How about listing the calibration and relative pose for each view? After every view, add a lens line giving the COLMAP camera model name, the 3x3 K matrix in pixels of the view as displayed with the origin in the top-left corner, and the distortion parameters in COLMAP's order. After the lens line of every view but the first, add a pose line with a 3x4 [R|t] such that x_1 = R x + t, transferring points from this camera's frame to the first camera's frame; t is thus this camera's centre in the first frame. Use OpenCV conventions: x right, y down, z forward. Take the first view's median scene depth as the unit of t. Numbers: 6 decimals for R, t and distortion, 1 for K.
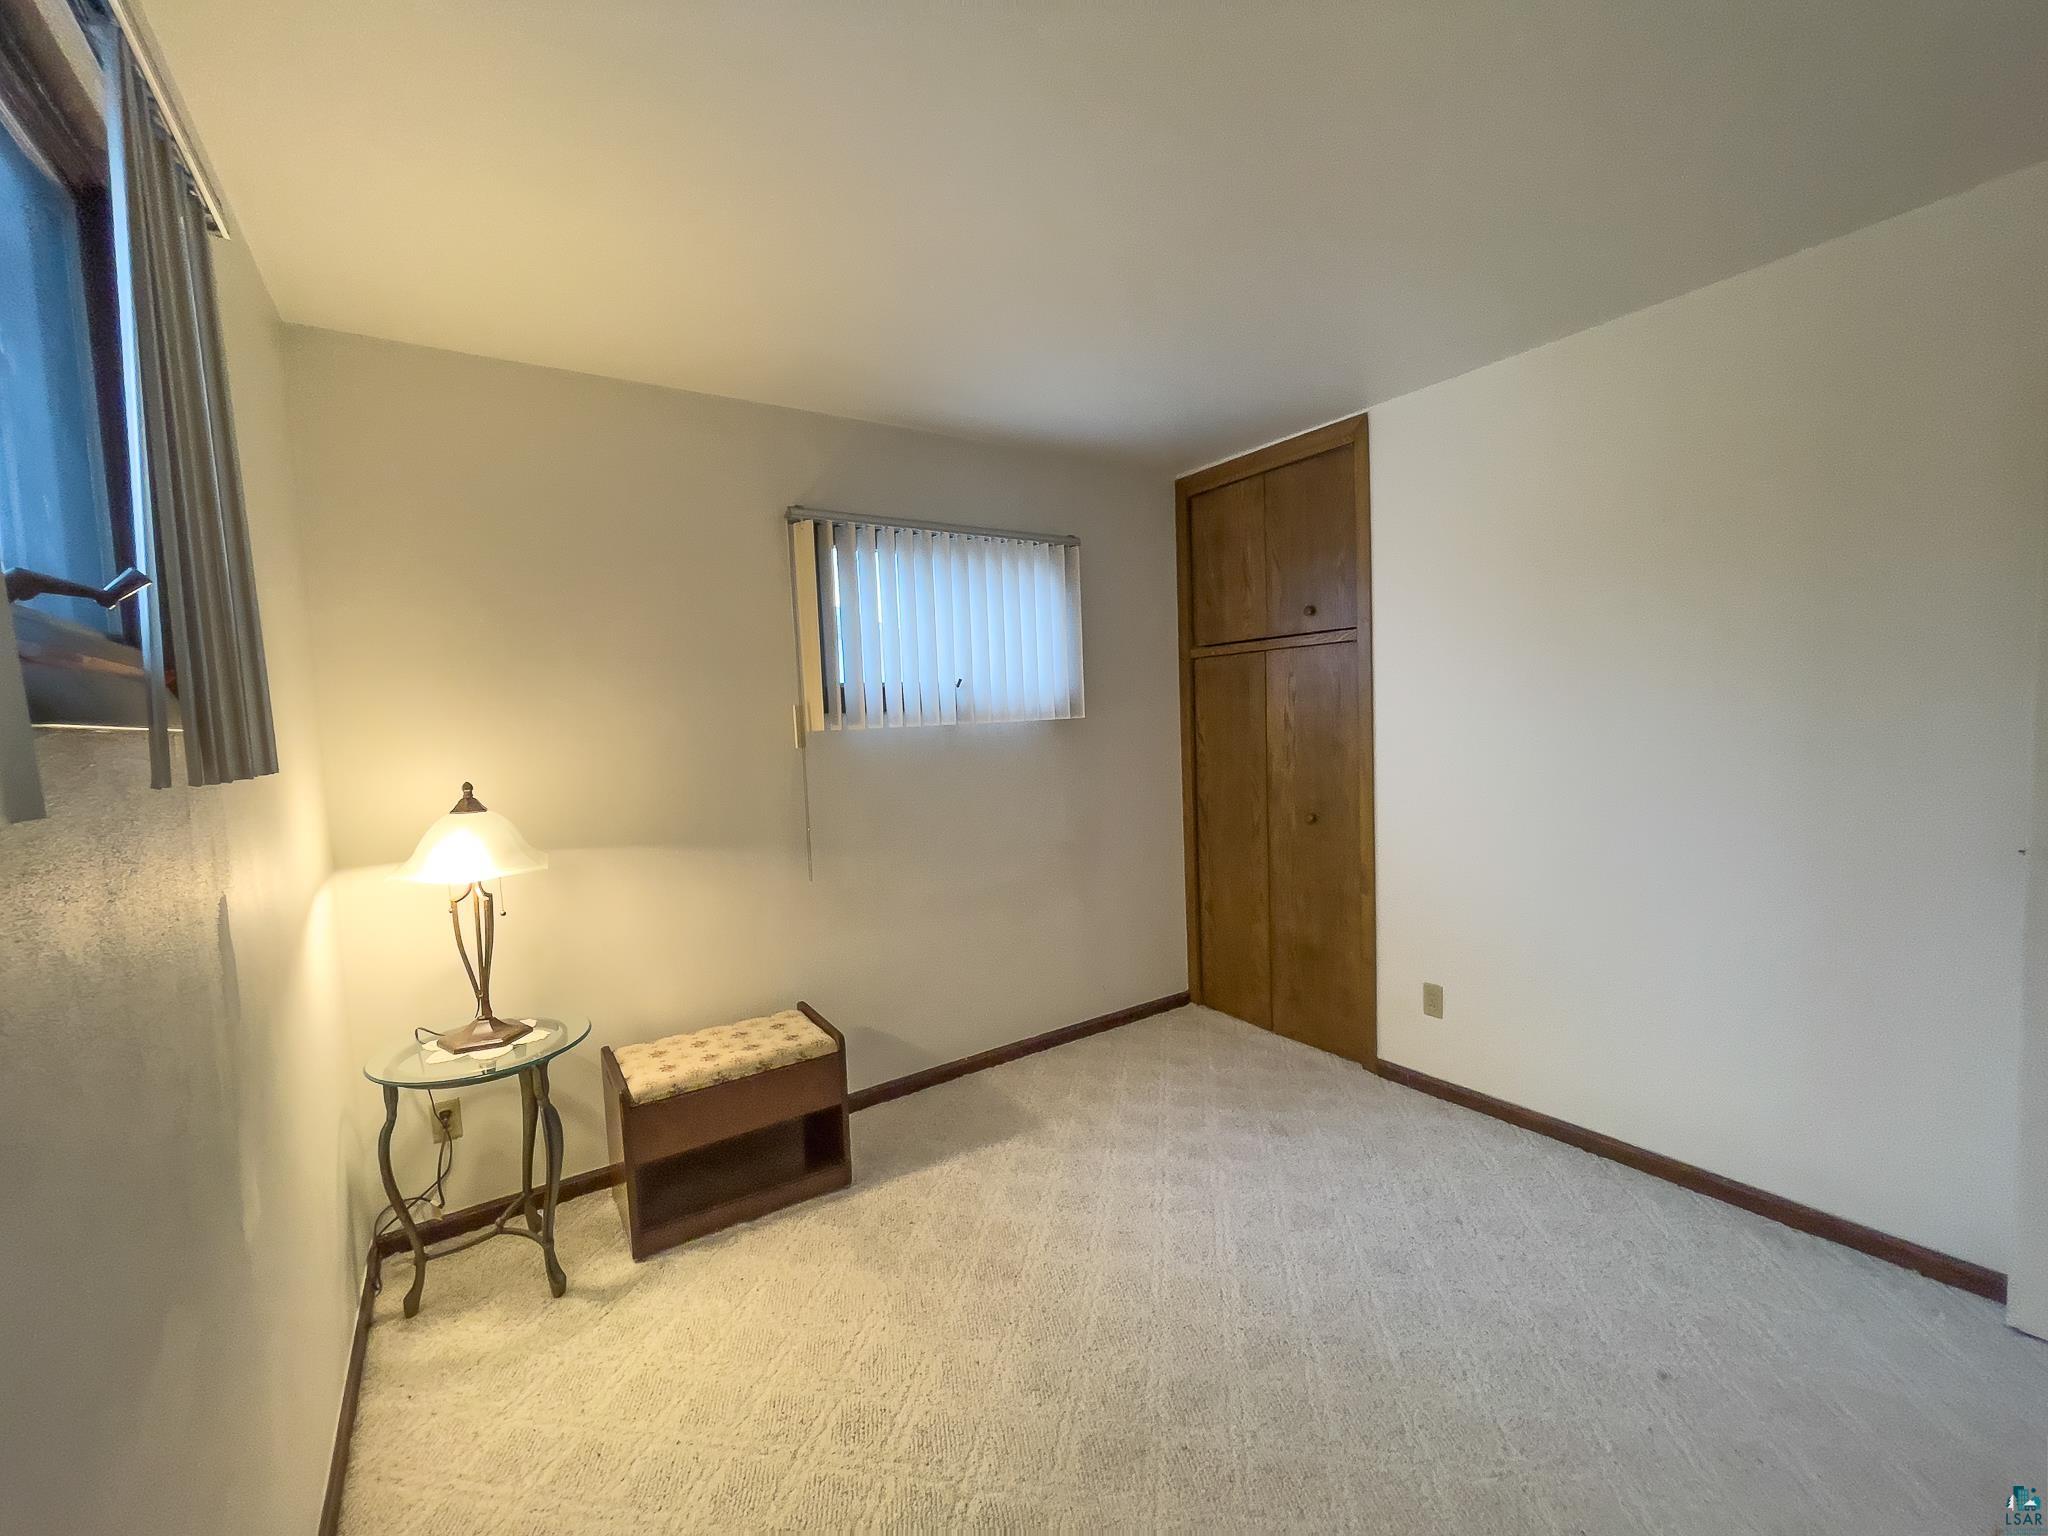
lens RADIAL K [[827.7, 0, 1017.7], [0, 827.7, 783.4], [0, 0, 1]] dist [0.012752, 0.000647]
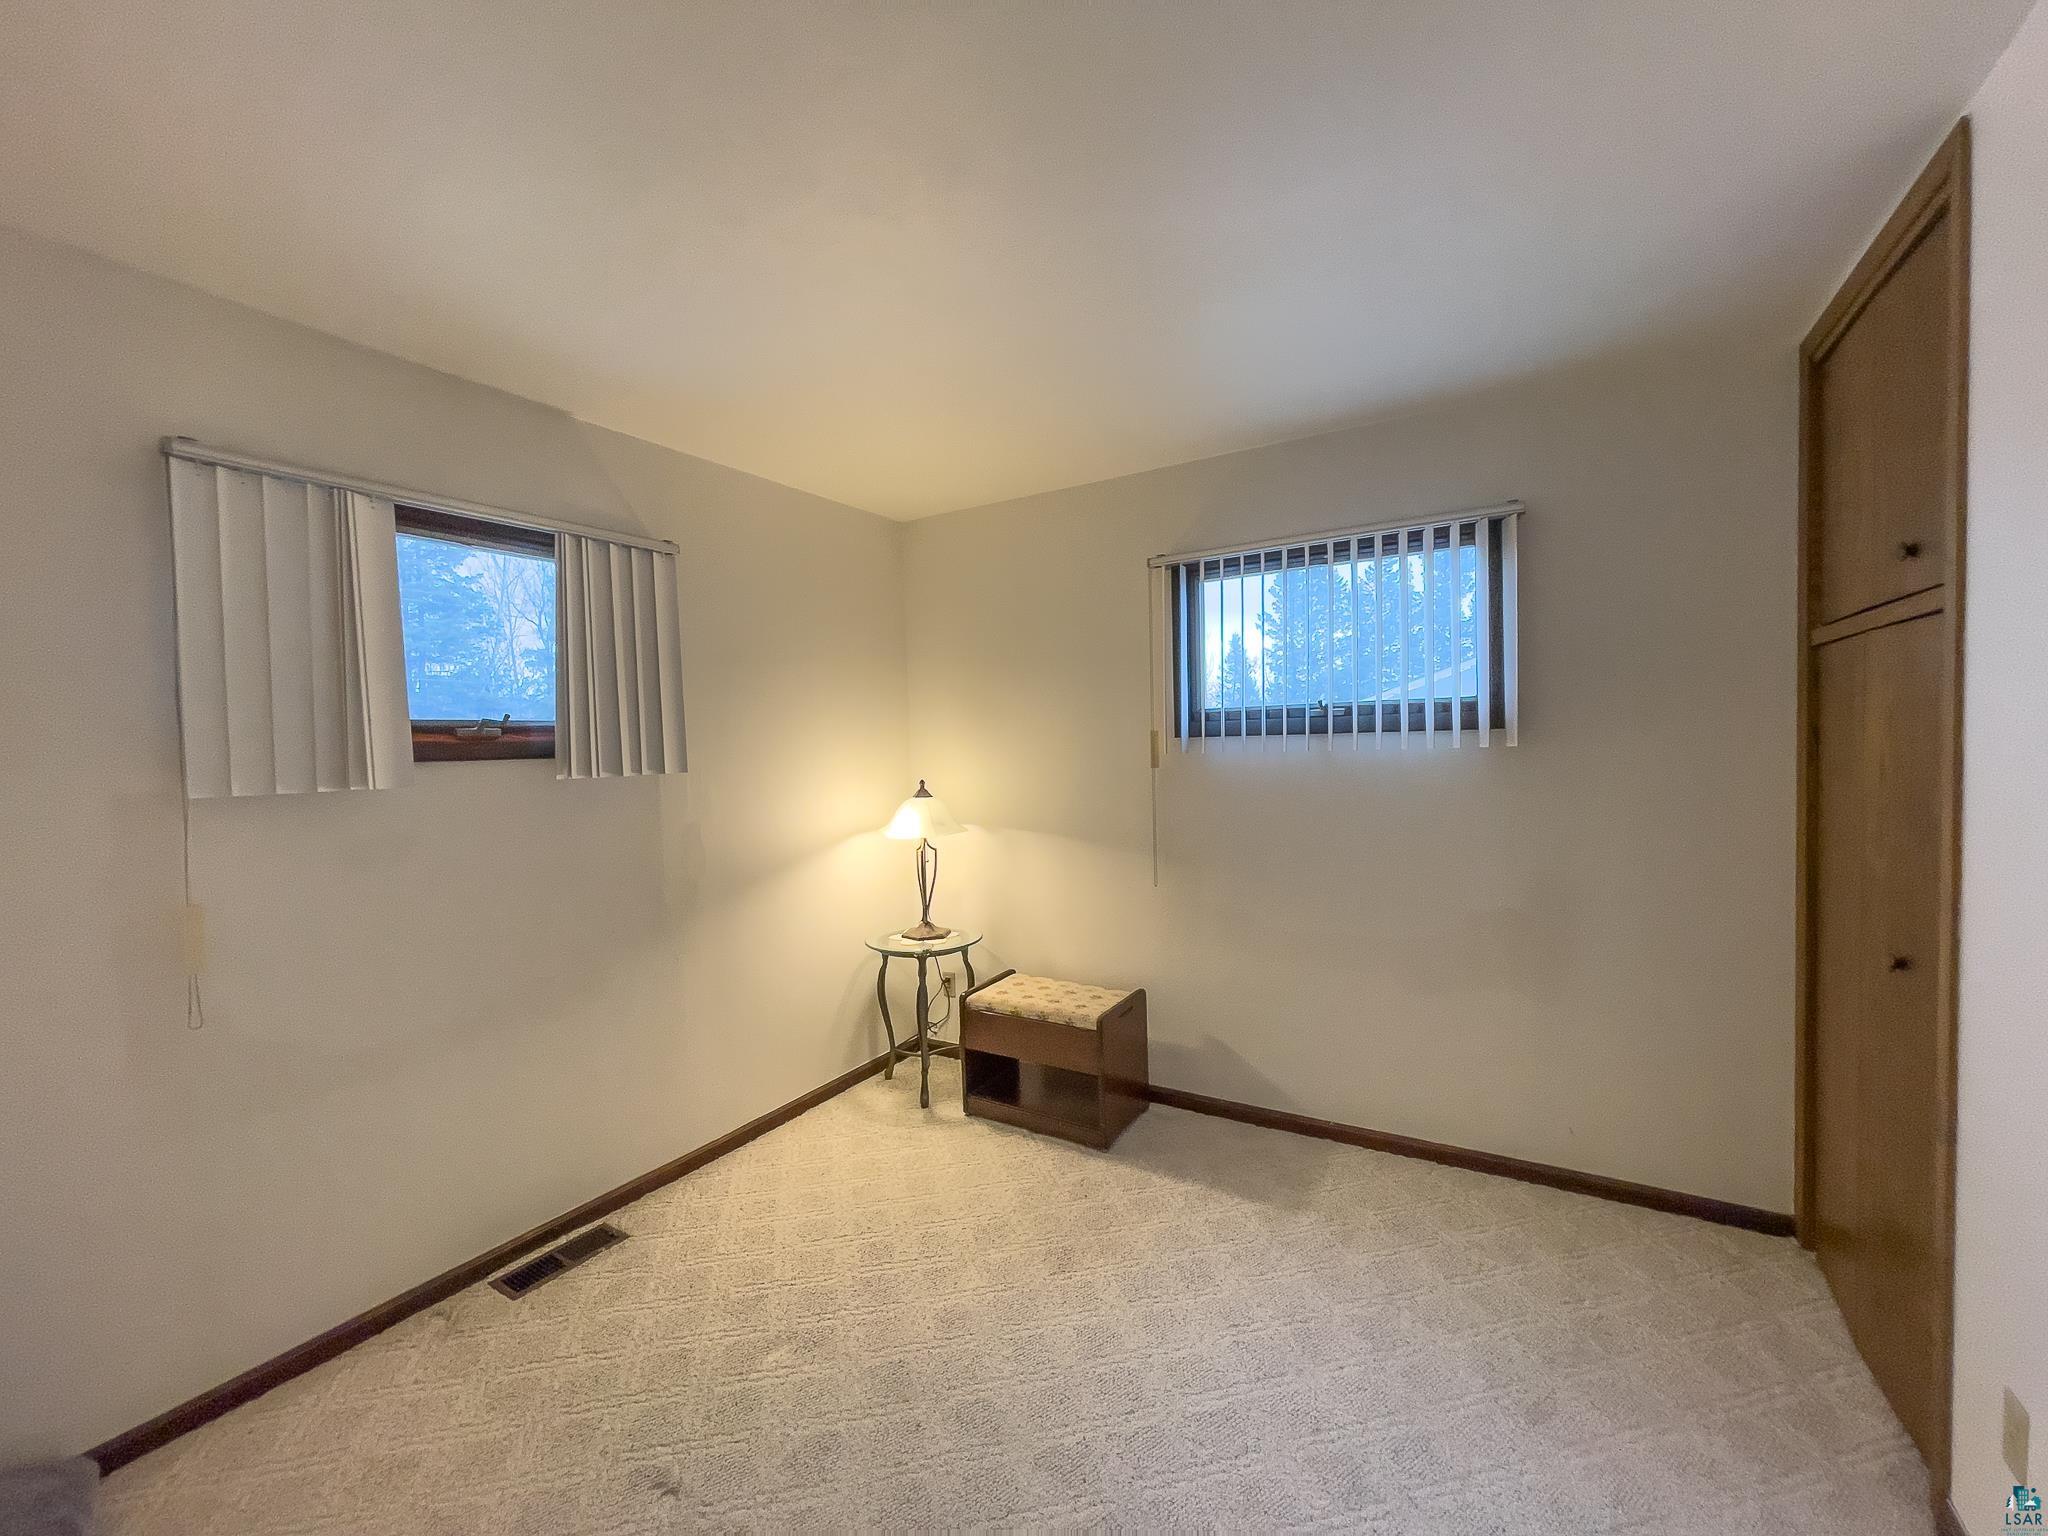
lens RADIAL K [[827.7, 0, 1019.1], [0, 827.7, 755.5], [0, 0, 1]] dist [0.012752, 0.000647]
pose [[0.428310, 0.041888, -0.902661, 0.755285], [-0.061538, 0.997958, 0.017111, -0.073773], [0.901534, 0.048219, 0.430013, 0.371806]]
